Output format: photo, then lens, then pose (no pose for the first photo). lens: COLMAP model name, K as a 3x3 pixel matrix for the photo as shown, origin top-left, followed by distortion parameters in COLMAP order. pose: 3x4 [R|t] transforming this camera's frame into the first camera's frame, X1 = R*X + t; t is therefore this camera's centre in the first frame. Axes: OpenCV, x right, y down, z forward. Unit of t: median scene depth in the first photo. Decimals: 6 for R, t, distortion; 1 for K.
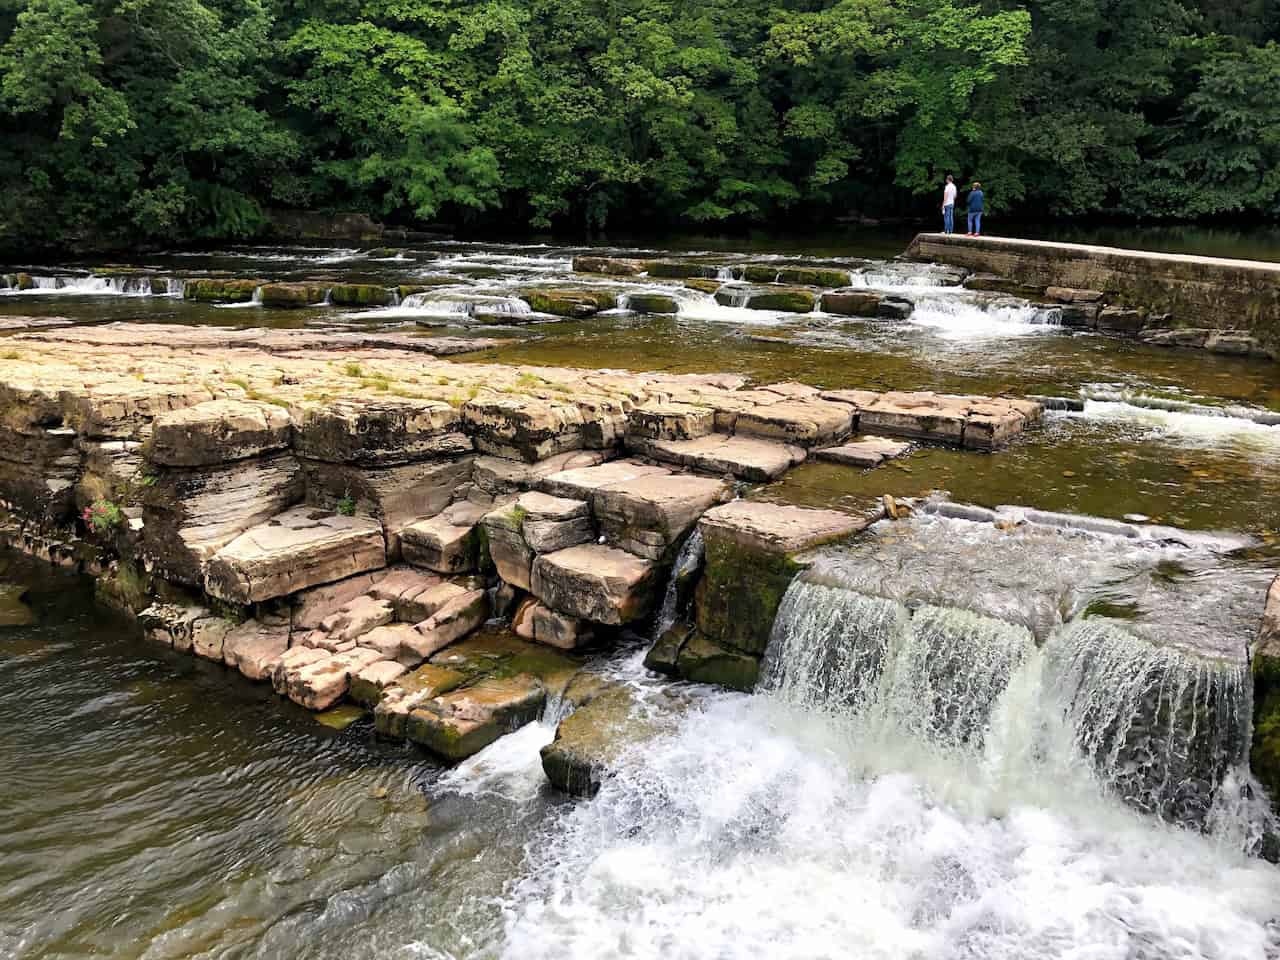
lens RADIAL K [[1061.4, 0, 642.3], [0, 1061.4, 488.8], [0, 0, 1]] dist [0.053653, -0.065418]
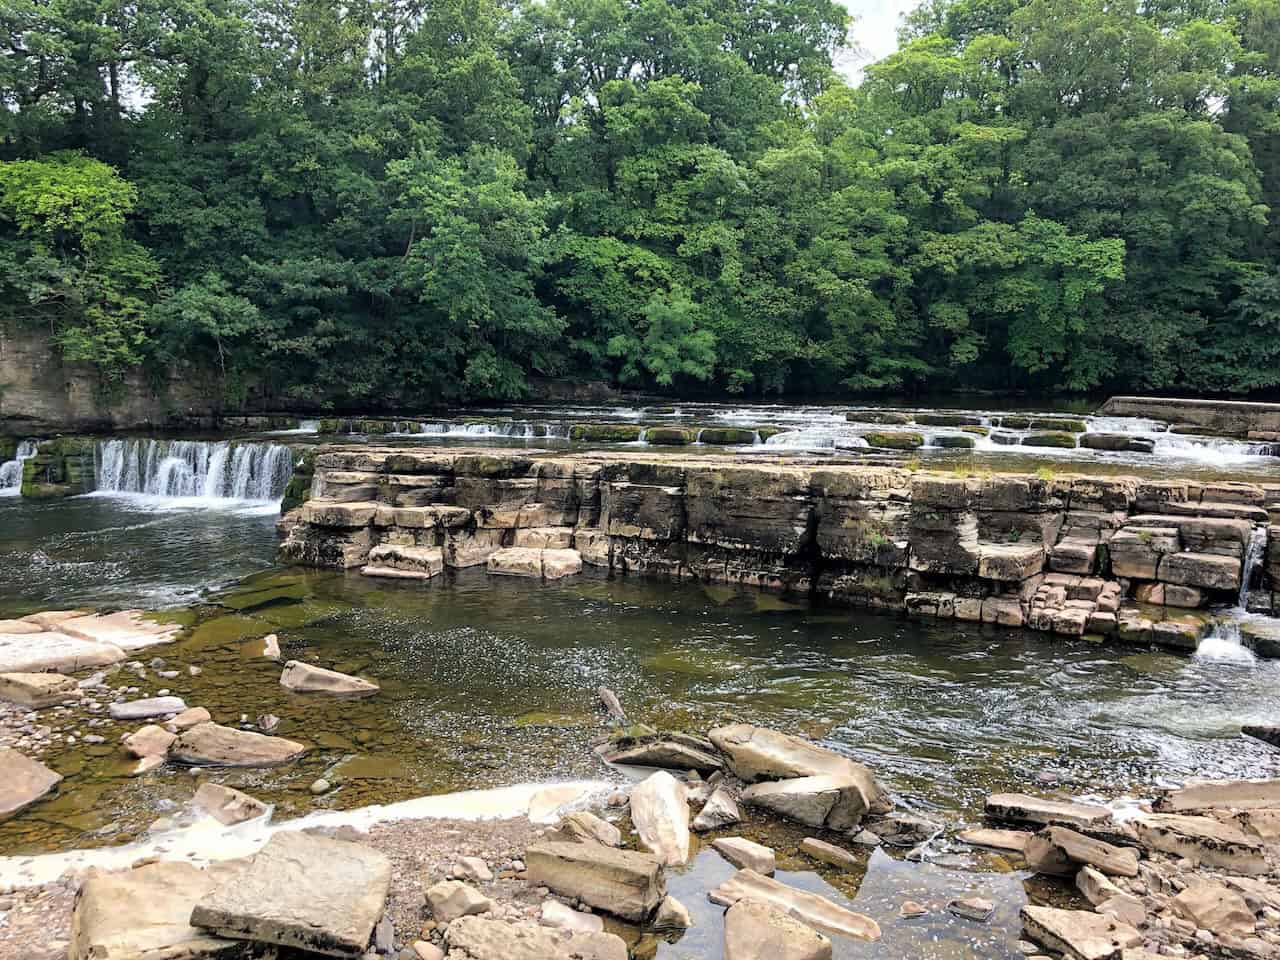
lens RADIAL K [[1061.4, 0, 649.3], [0, 1061.4, 500.7], [0, 0, 1]] dist [0.053653, -0.065418]
pose [[0.996572, 0.004606, 0.082604, -0.701958], [0.007925, 0.988543, -0.150729, 0.149038], [-0.082352, 0.150867, 0.985118, -0.443331]]
